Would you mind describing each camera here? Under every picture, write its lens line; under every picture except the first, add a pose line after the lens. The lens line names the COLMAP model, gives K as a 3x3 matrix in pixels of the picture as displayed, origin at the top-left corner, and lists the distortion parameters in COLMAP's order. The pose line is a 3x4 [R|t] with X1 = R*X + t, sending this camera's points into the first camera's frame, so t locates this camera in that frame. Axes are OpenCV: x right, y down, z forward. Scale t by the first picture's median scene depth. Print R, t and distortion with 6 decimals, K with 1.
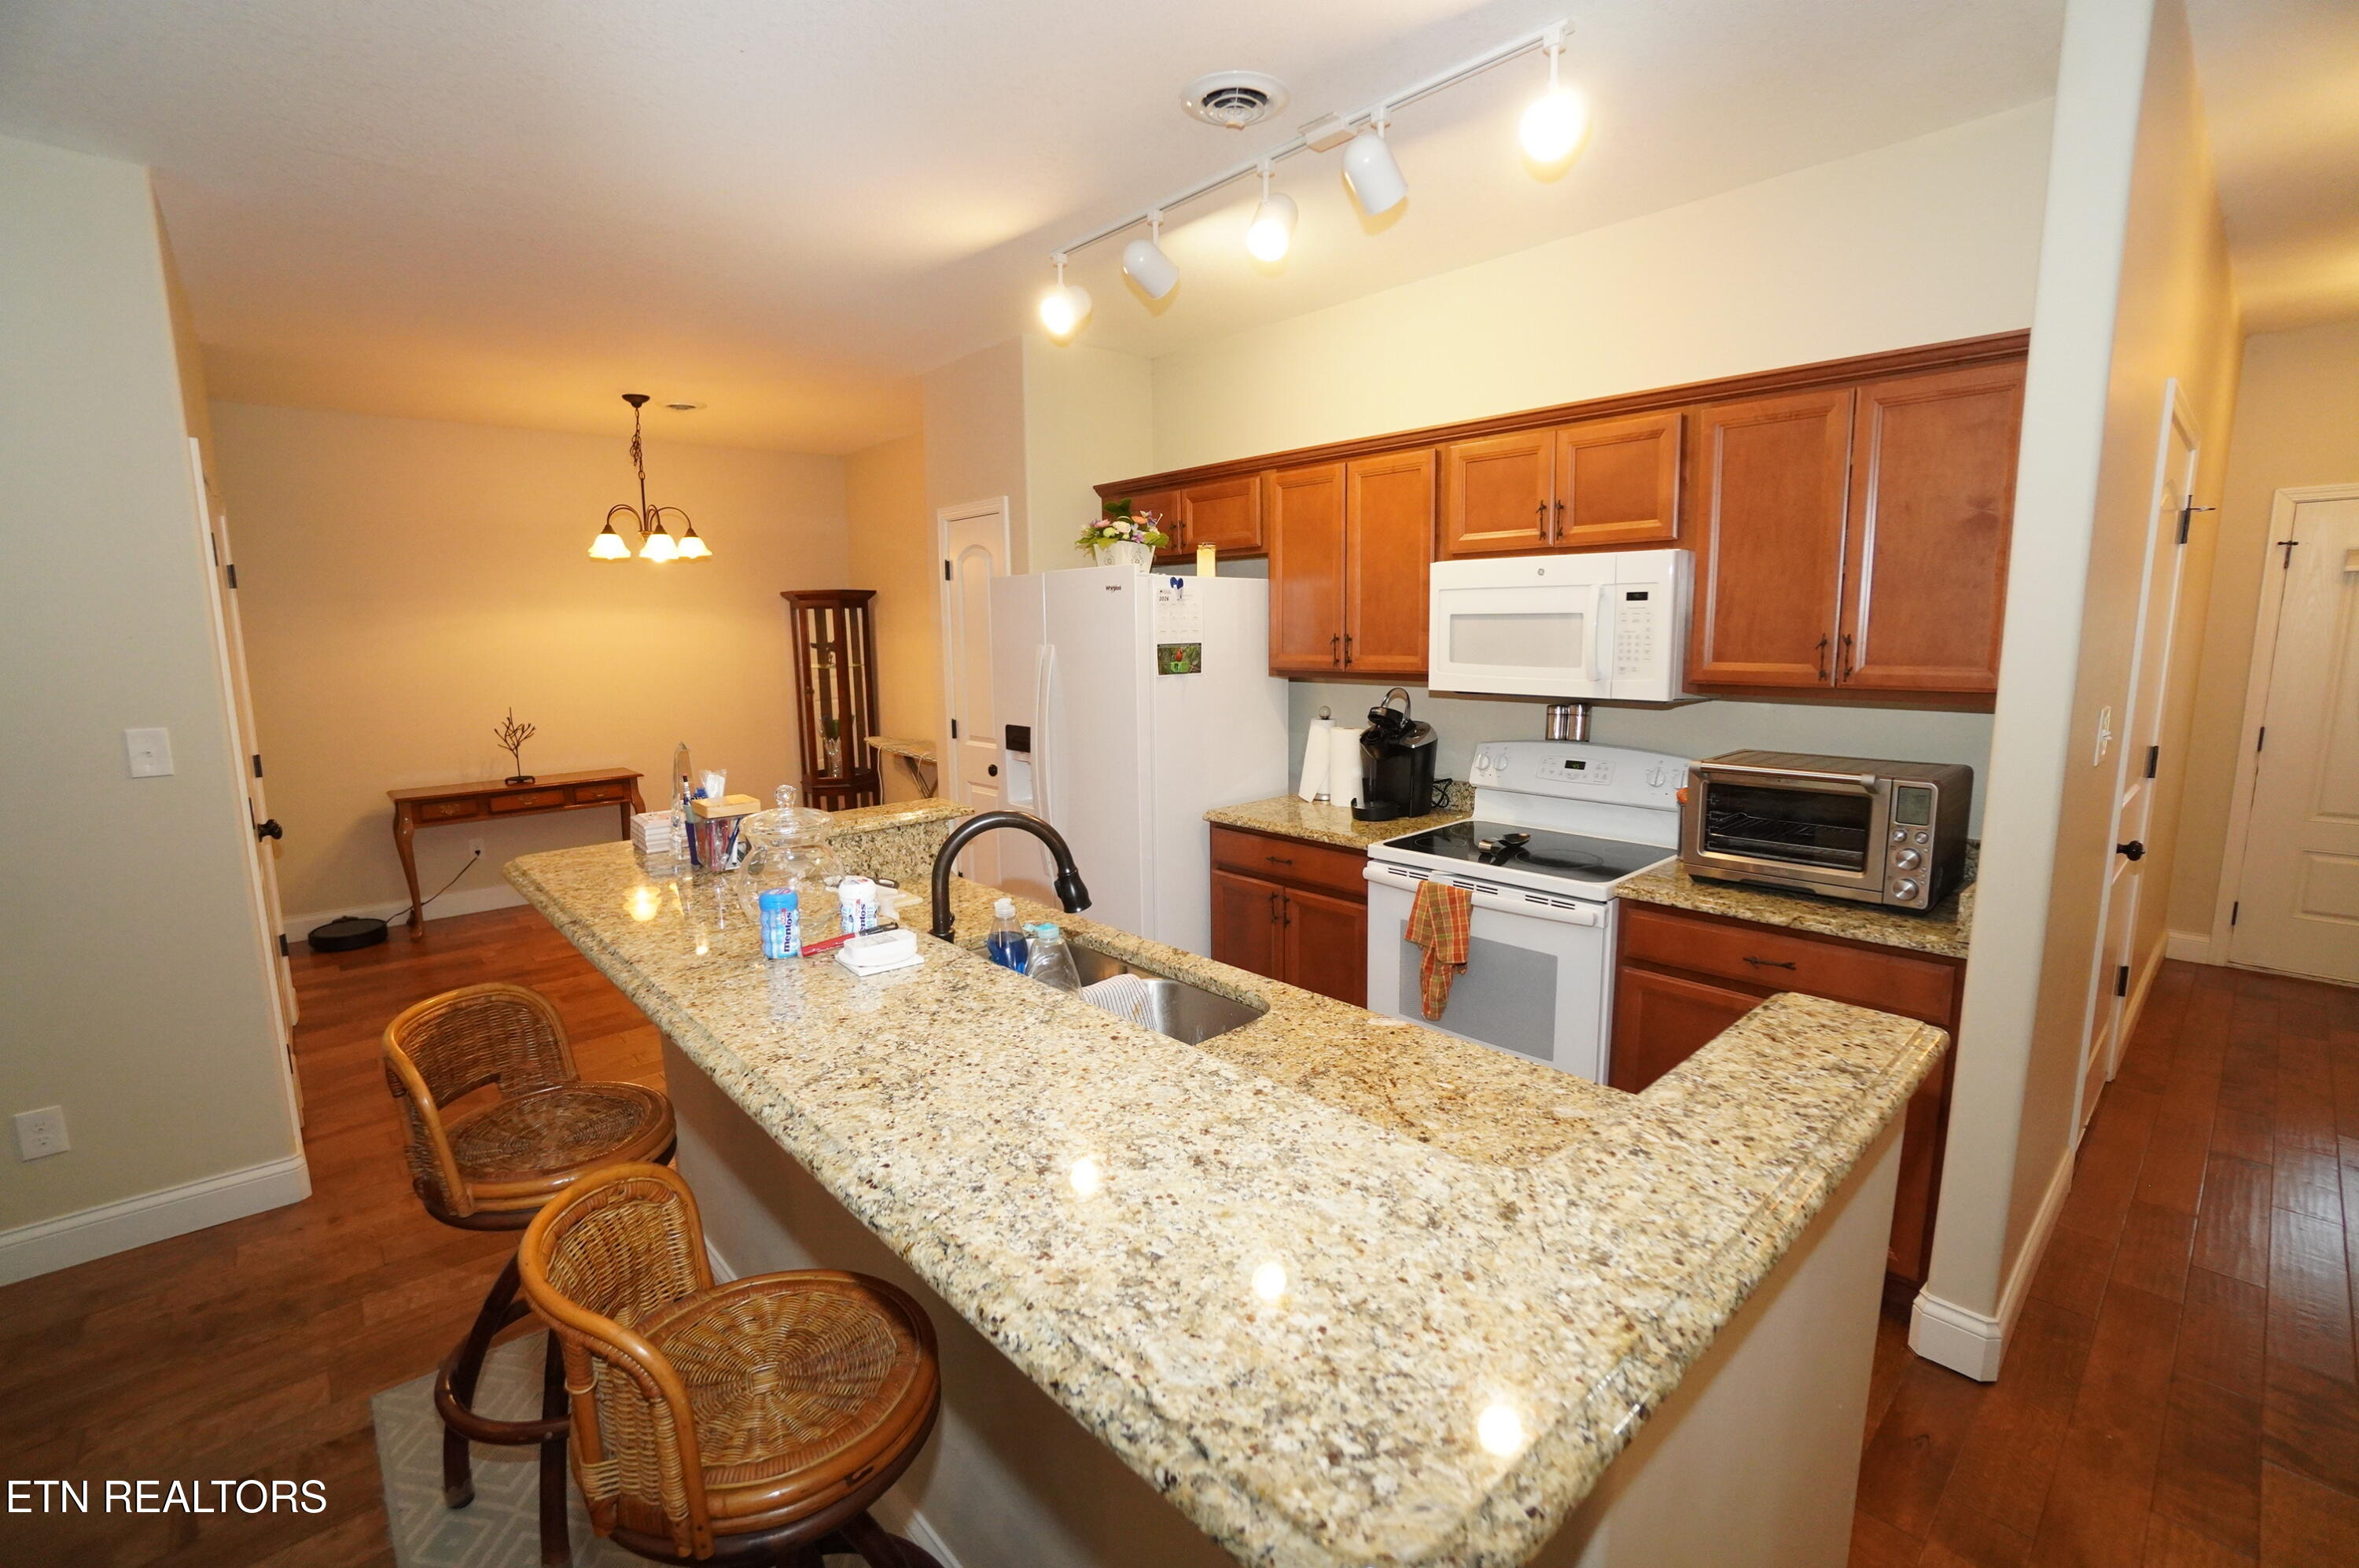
lens RADIAL K [[1035.2, 0, 1181.3], [0, 1035.2, 792.0], [0, 0, 1]] dist [-0.065520, 0.024923]
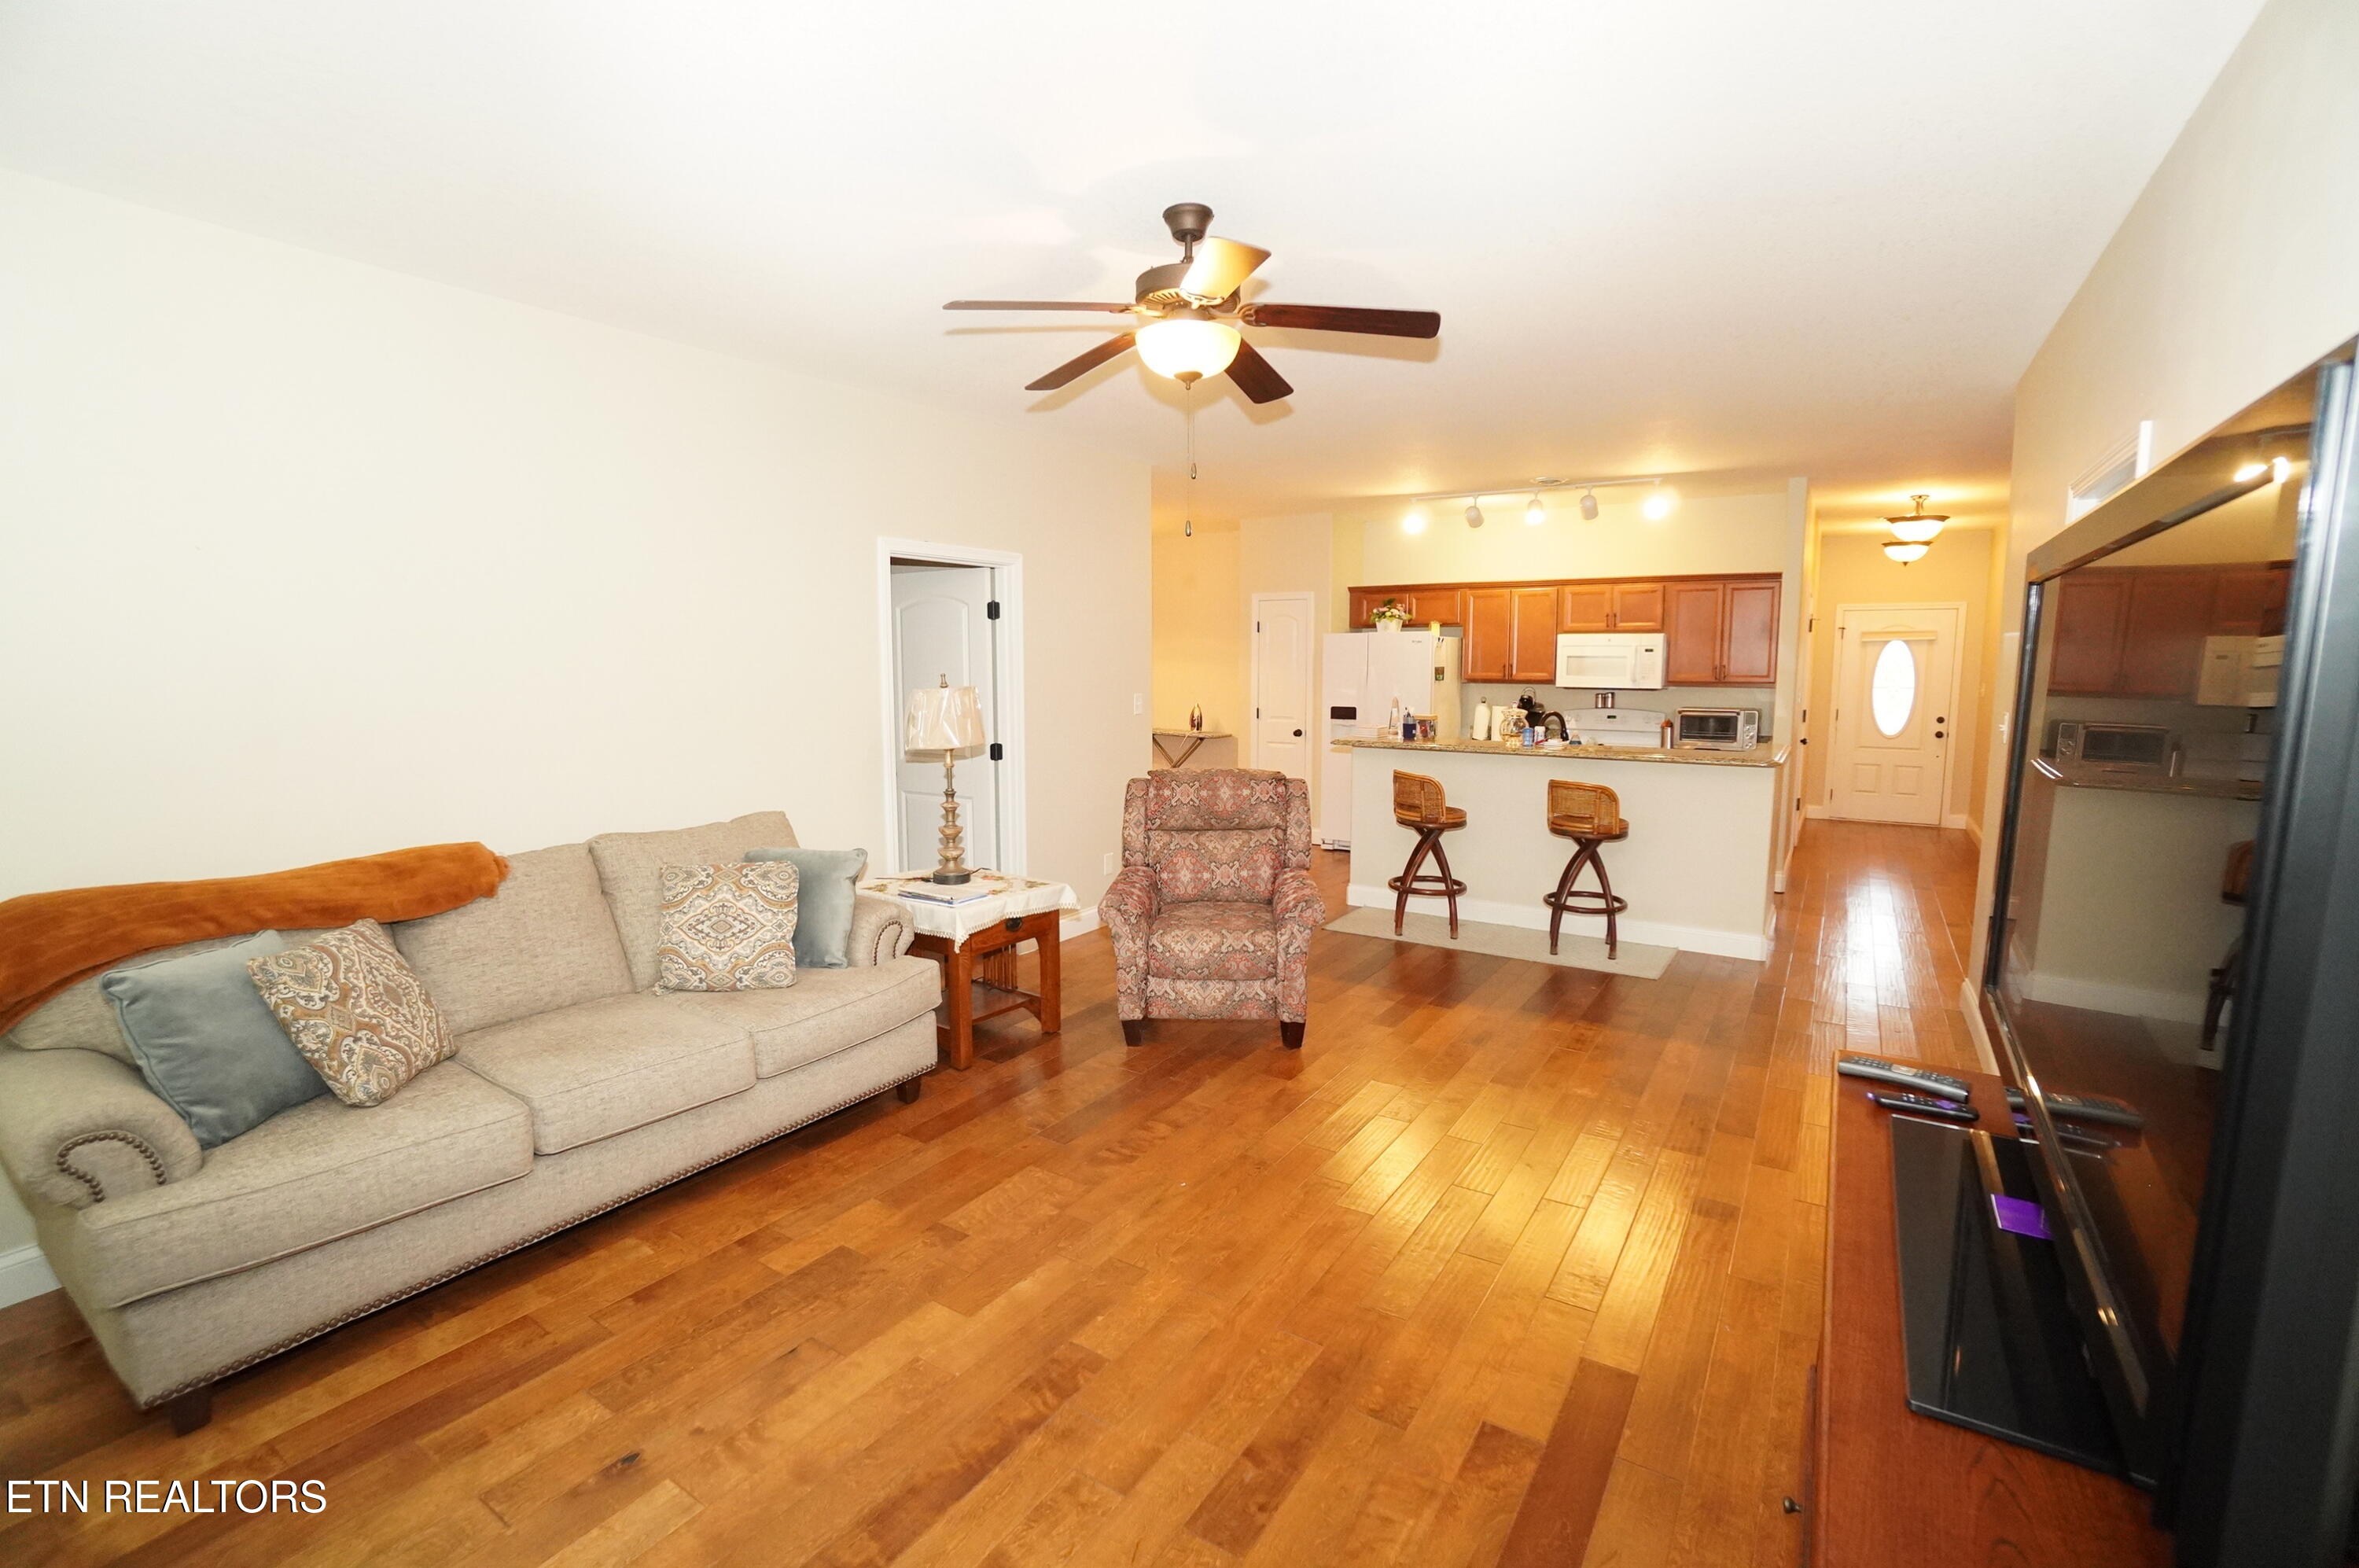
lens RADIAL K [[1032.6, 0, 1170.4], [0, 1032.6, 784.9], [0, 0, 1]] dist [-0.065339, 0.024060]
pose [[0.969367, -0.019957, 0.244805, -1.373524], [0.028833, 0.999048, -0.032727, 0.205690], [-0.243918, 0.038783, 0.969020, -1.227030]]
